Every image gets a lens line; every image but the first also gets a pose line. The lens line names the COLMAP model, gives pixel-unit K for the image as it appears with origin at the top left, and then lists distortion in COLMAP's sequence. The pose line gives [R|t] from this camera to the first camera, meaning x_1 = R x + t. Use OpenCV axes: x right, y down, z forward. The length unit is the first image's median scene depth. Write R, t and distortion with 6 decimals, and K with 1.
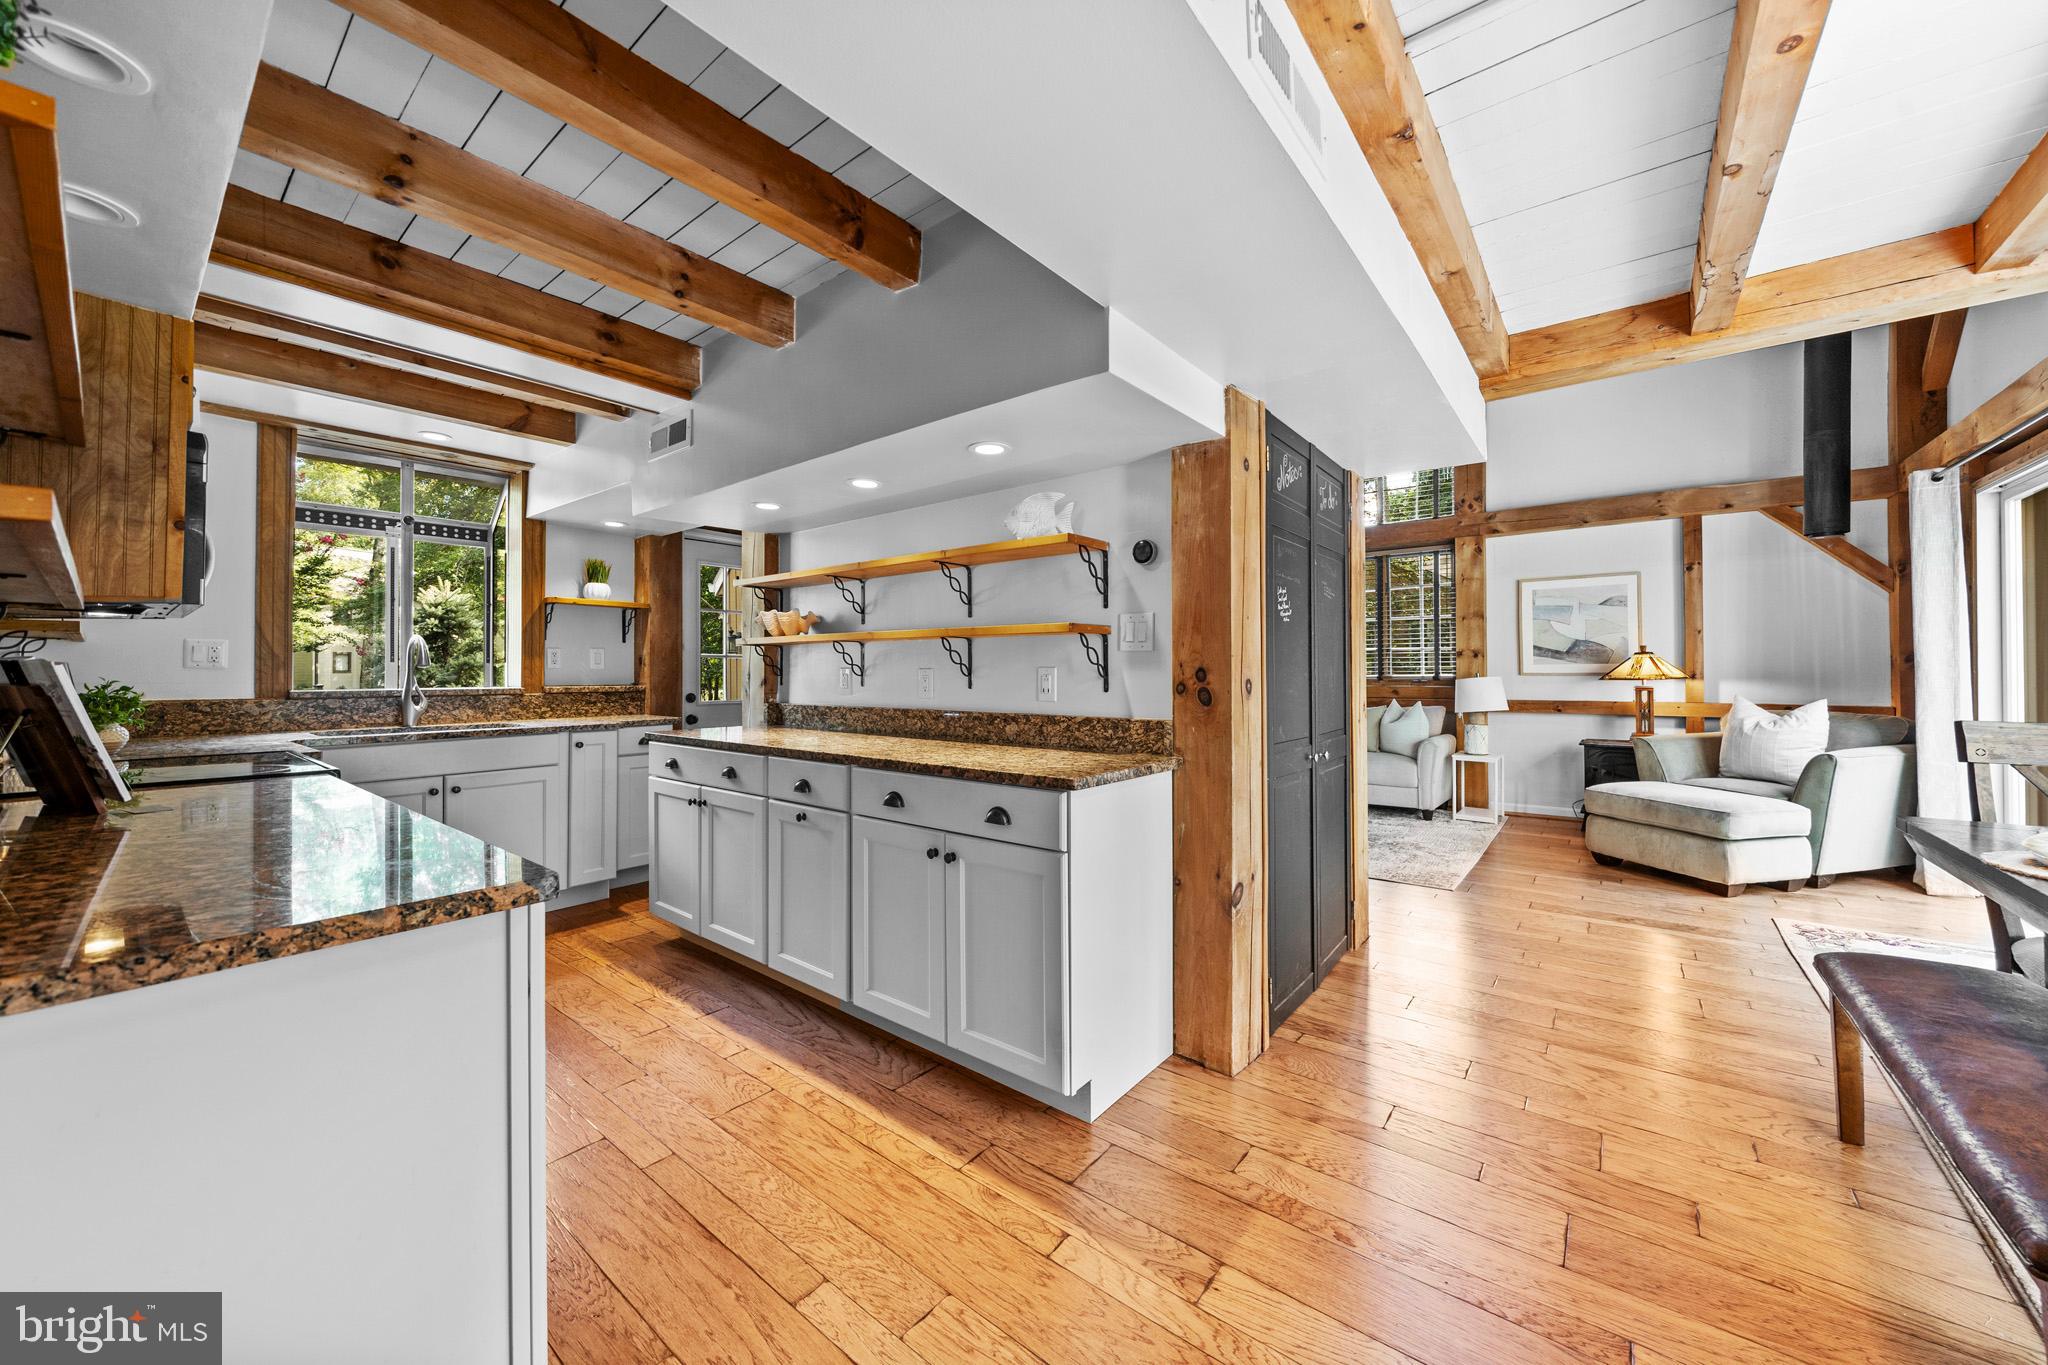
lens RADIAL K [[748.9, 0, 1036.9], [0, 748.9, 653.7], [0, 0, 1]] dist [-0.002641, -0.000058]
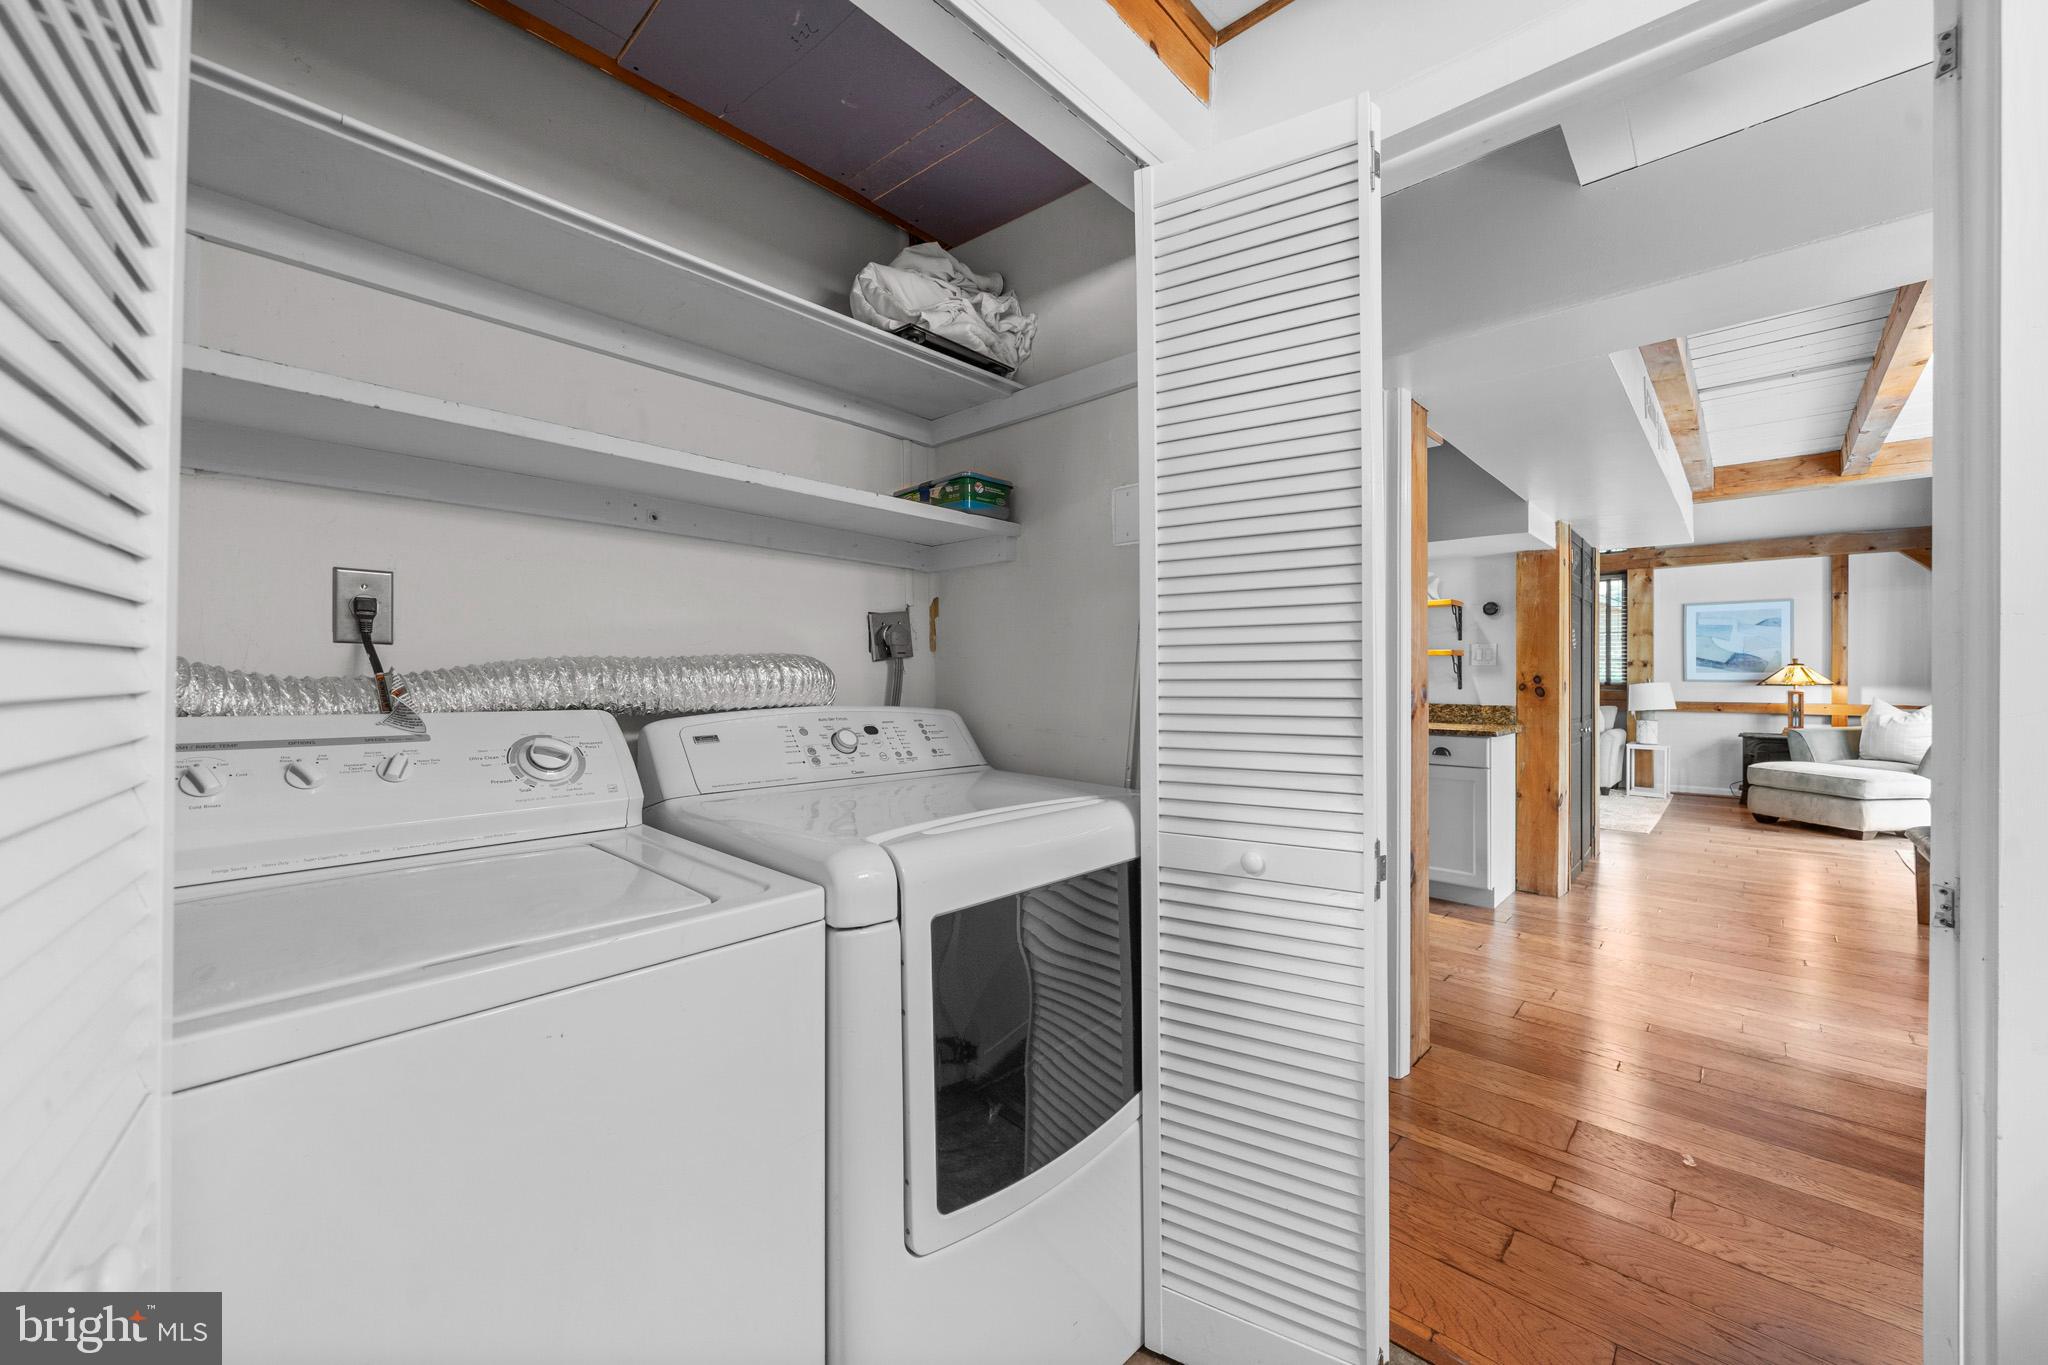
lens RADIAL K [[764.9, 0, 1021.9], [0, 764.9, 665.7], [0, 0, 1]] dist [-0.000577, -0.000026]
pose [[0.995108, 0.005440, -0.098645, -0.675011], [-0.004103, 0.999897, 0.013749, -0.020709], [0.098710, -0.013277, 0.995028, -0.772586]]
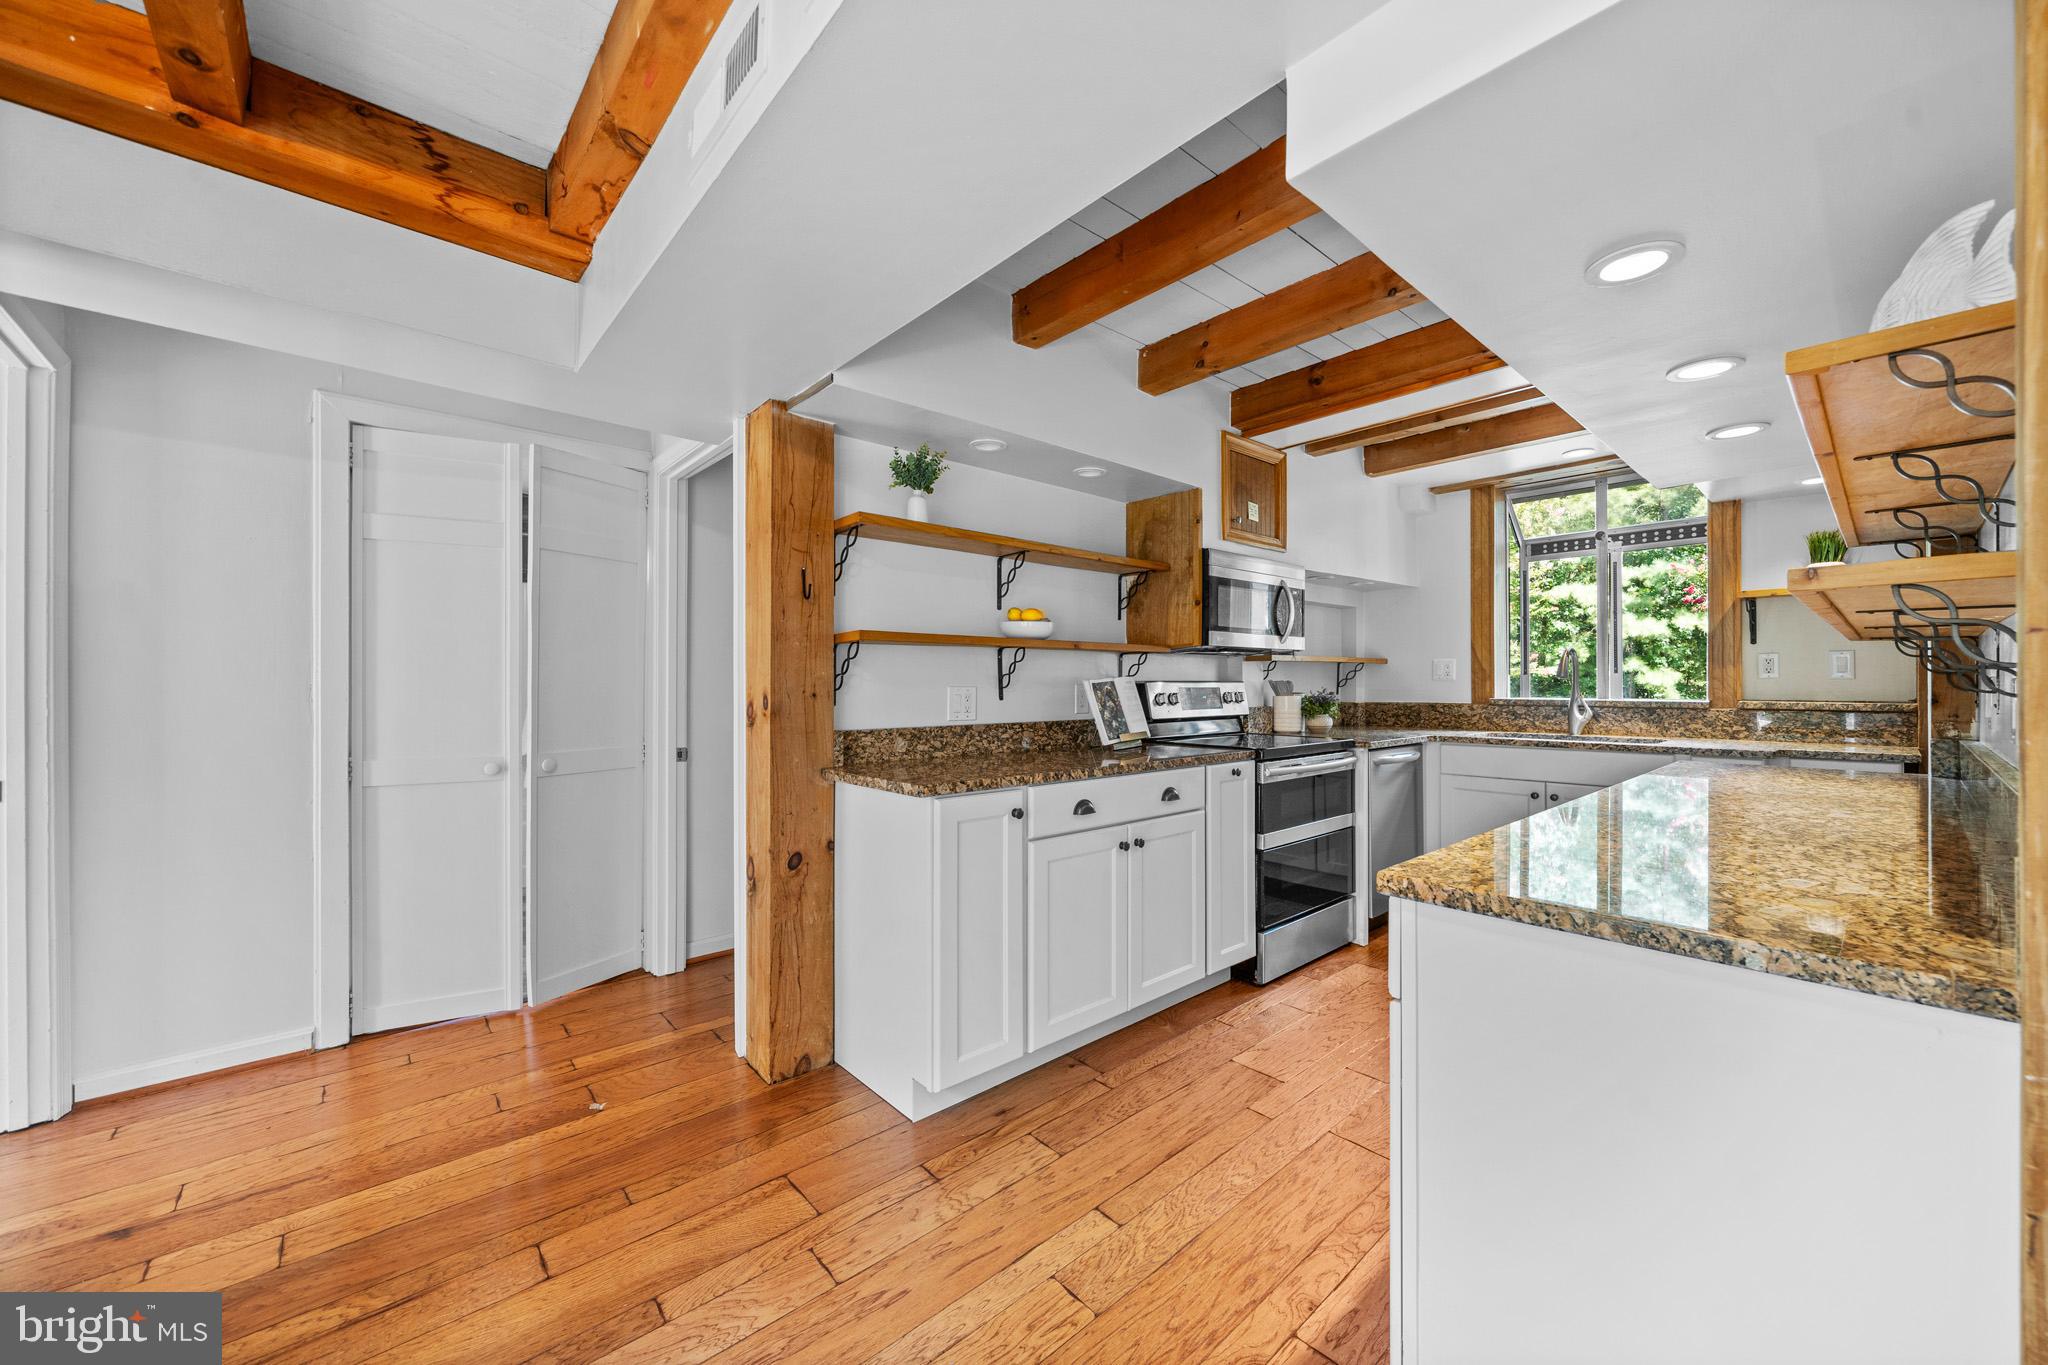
lens RADIAL K [[760.5, 0, 1027.9], [0, 760.5, 678.9], [0, 0, 1]] dist [-0.001553, -0.000086]
pose [[-0.176753, -0.002260, -0.984253, 0.452947], [0.024826, 0.999669, -0.006753, 0.008690], [0.983942, -0.025629, -0.176638, 0.562571]]
